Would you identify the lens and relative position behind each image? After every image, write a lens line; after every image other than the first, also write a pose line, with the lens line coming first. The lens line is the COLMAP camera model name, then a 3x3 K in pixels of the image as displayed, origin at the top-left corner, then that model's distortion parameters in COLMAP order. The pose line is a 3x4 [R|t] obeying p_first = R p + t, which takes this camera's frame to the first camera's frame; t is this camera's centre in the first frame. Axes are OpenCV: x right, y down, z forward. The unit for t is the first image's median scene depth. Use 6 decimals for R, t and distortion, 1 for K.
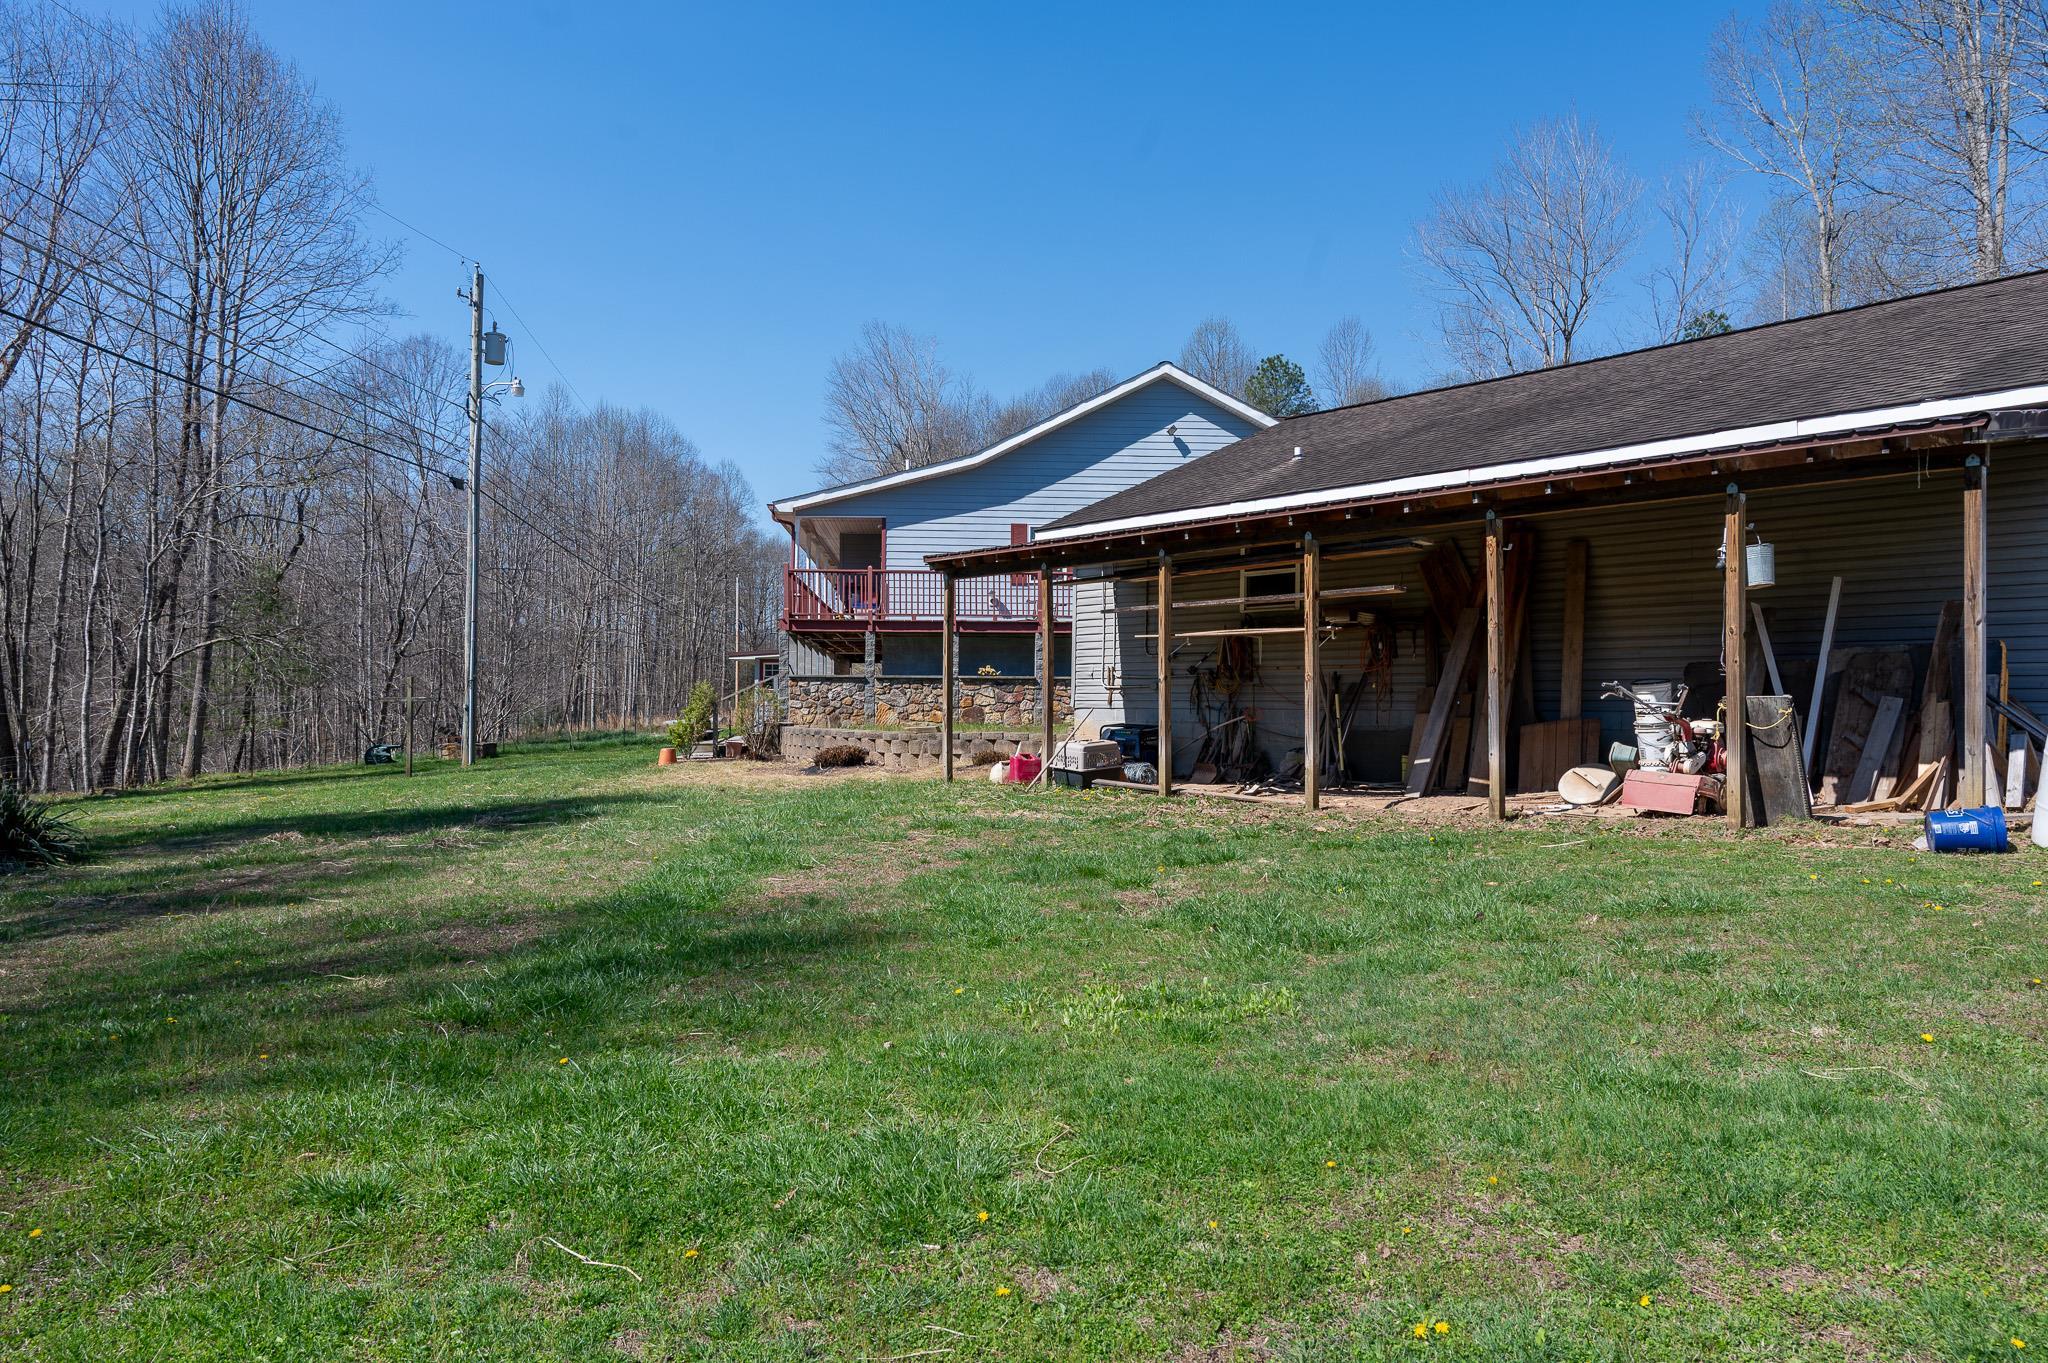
lens RADIAL K [[1369.1, 0, 1016.3], [0, 1369.1, 686.5], [0, 0, 1]] dist [-0.007303, 0.001023]
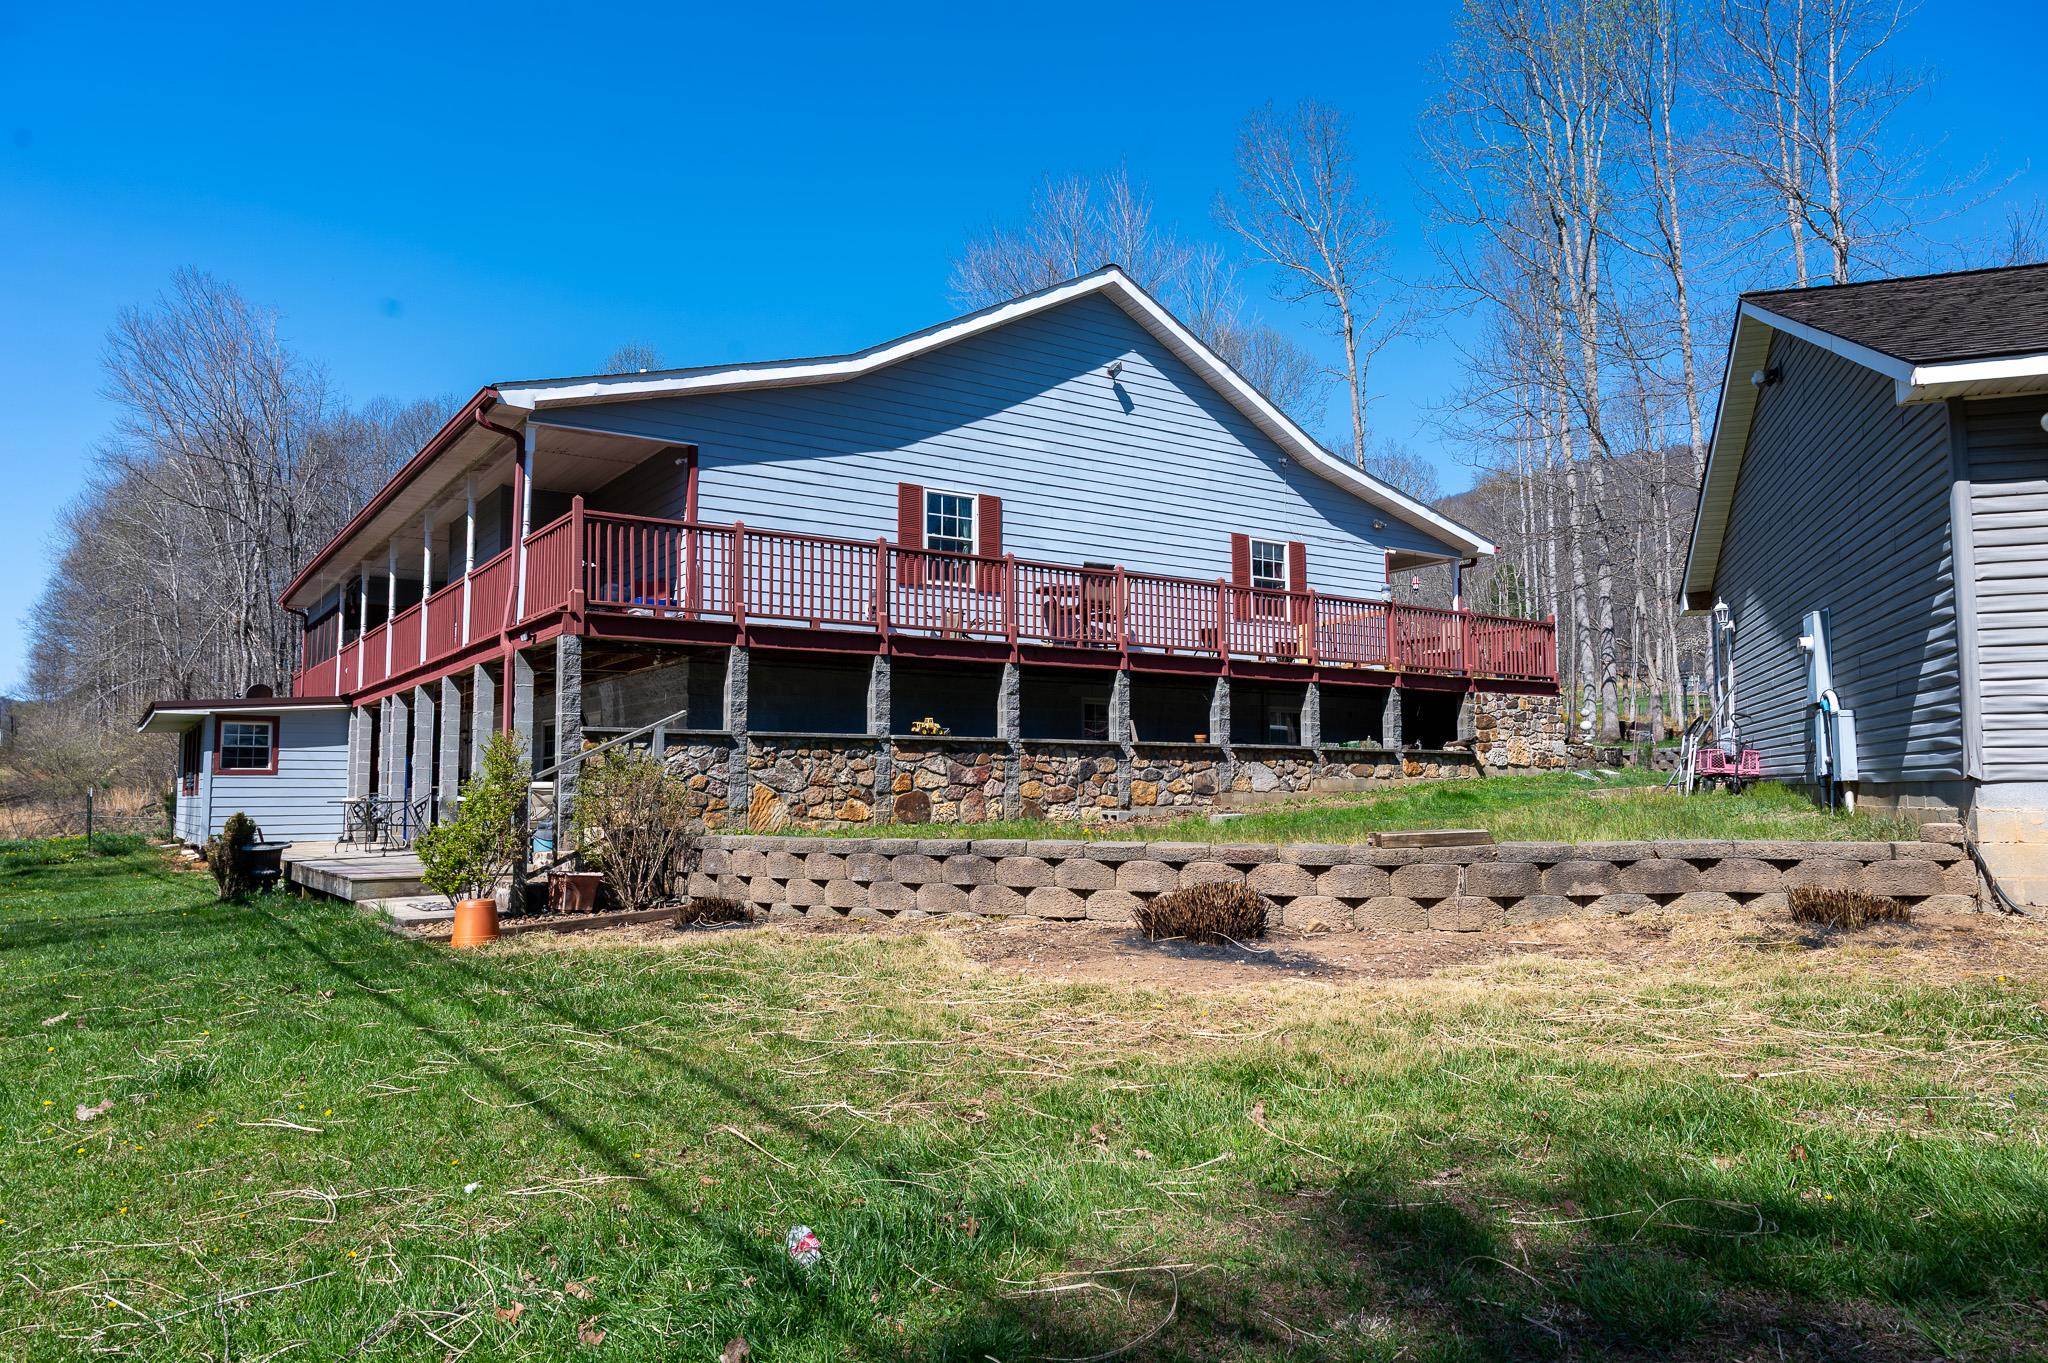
lens RADIAL K [[1369.1, 0, 1016.3], [0, 1369.1, 686.5], [0, 0, 1]] dist [-0.007303, 0.001023]
pose [[0.858711, 0.032761, 0.511412, -0.268166], [0.001068, 0.997838, -0.065715, 0.008546], [-0.512460, 0.056977, 0.856819, 0.482509]]
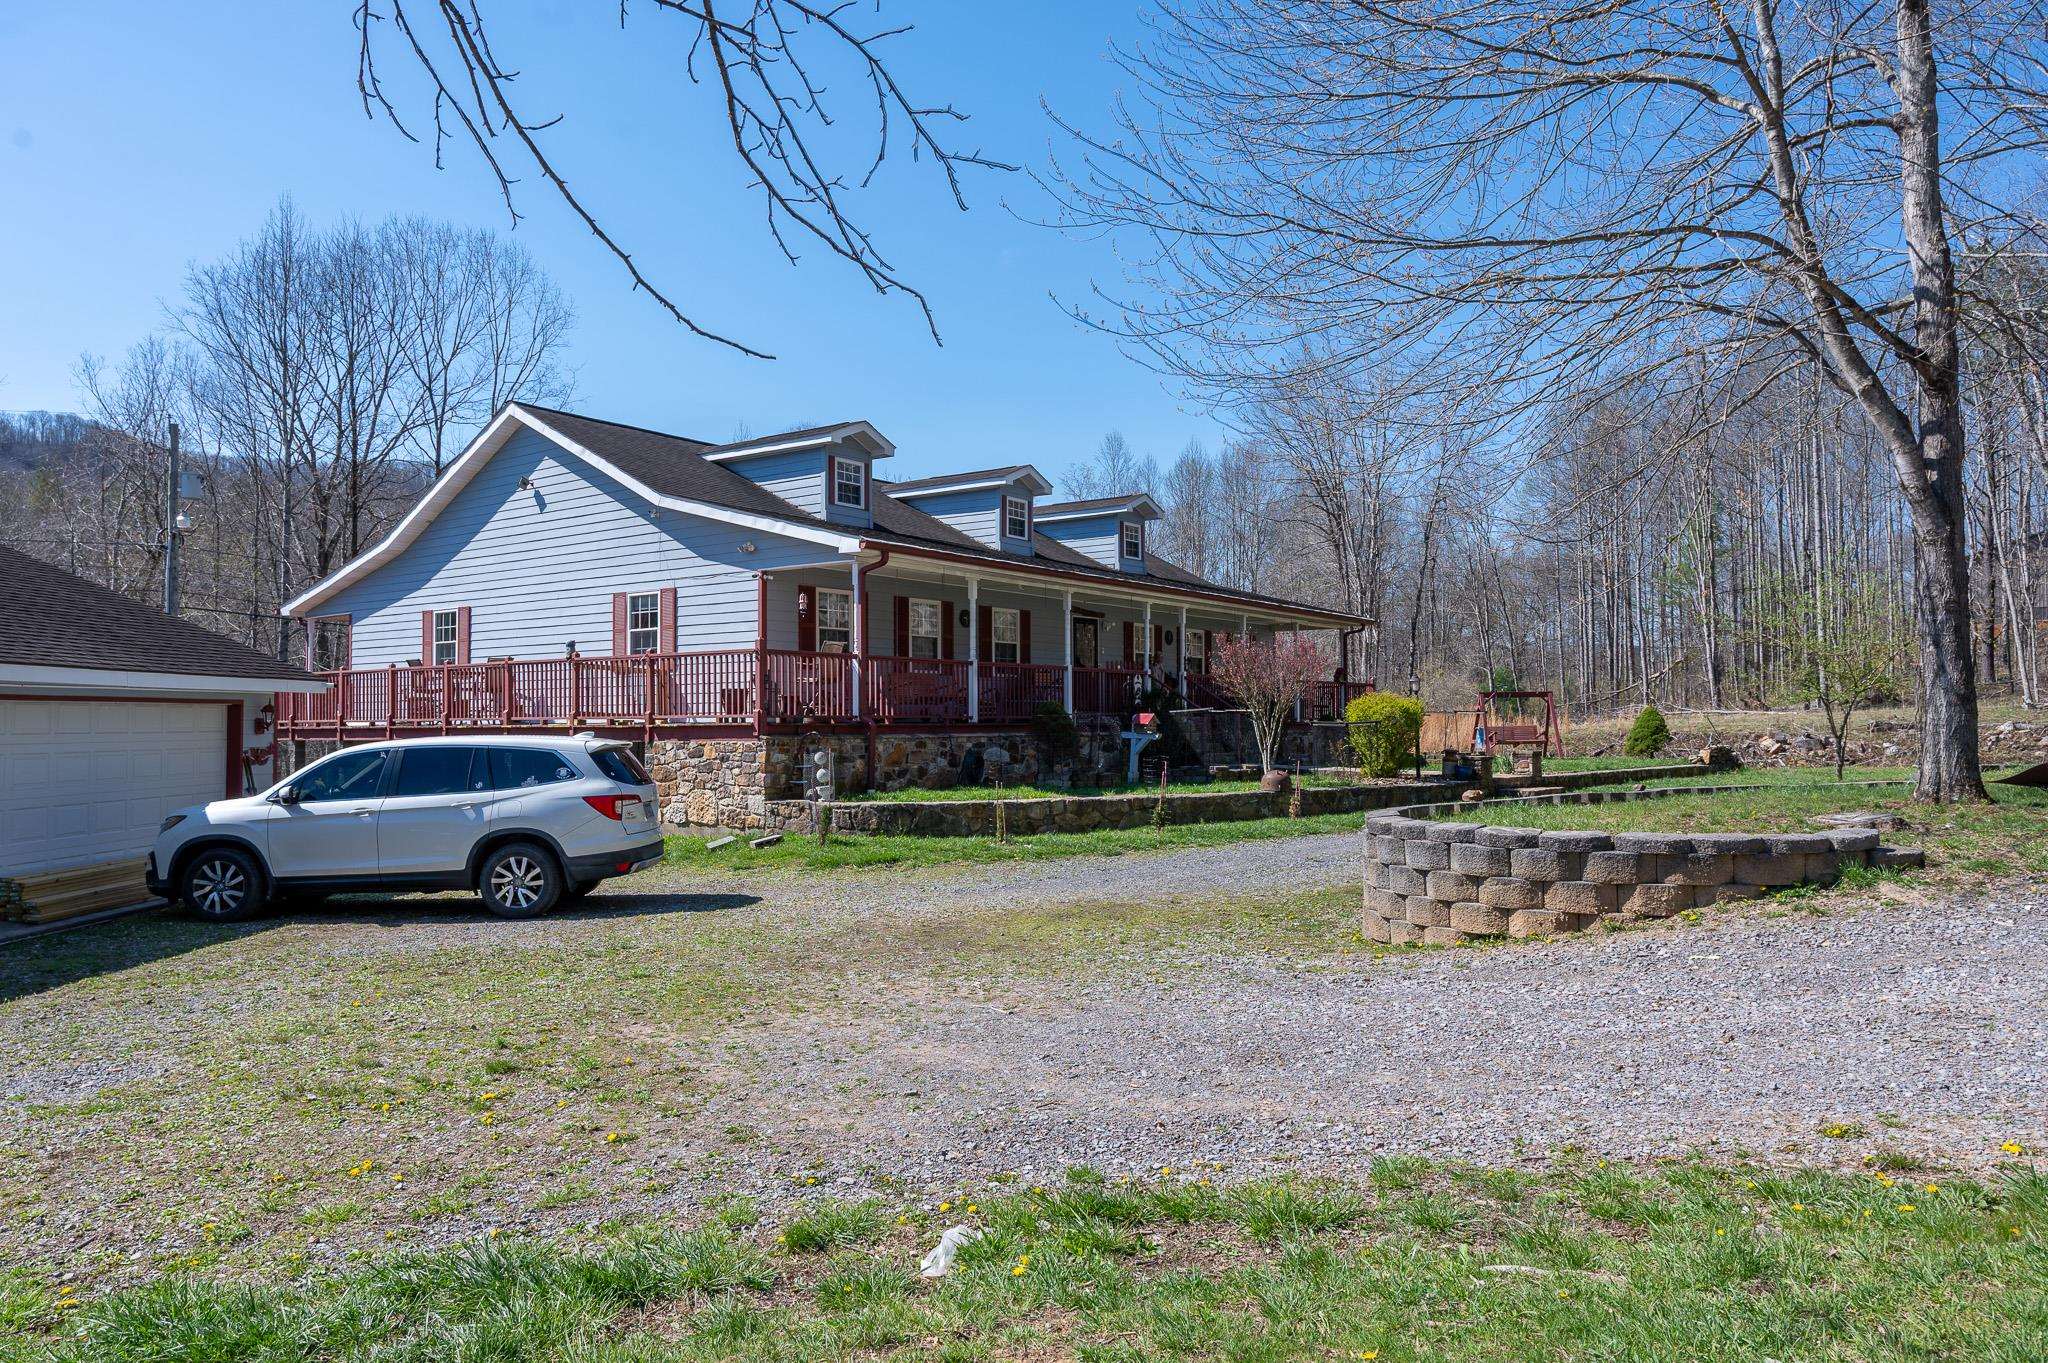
lens RADIAL K [[1369.1, 0, 1016.3], [0, 1369.1, 686.5], [0, 0, 1]] dist [-0.007303, 0.001023]
pose [[0.762661, -0.027897, -0.646196, 0.881903], [0.016419, 0.999583, -0.023774, -0.044049], [0.646590, 0.007521, 0.762801, 0.589289]]
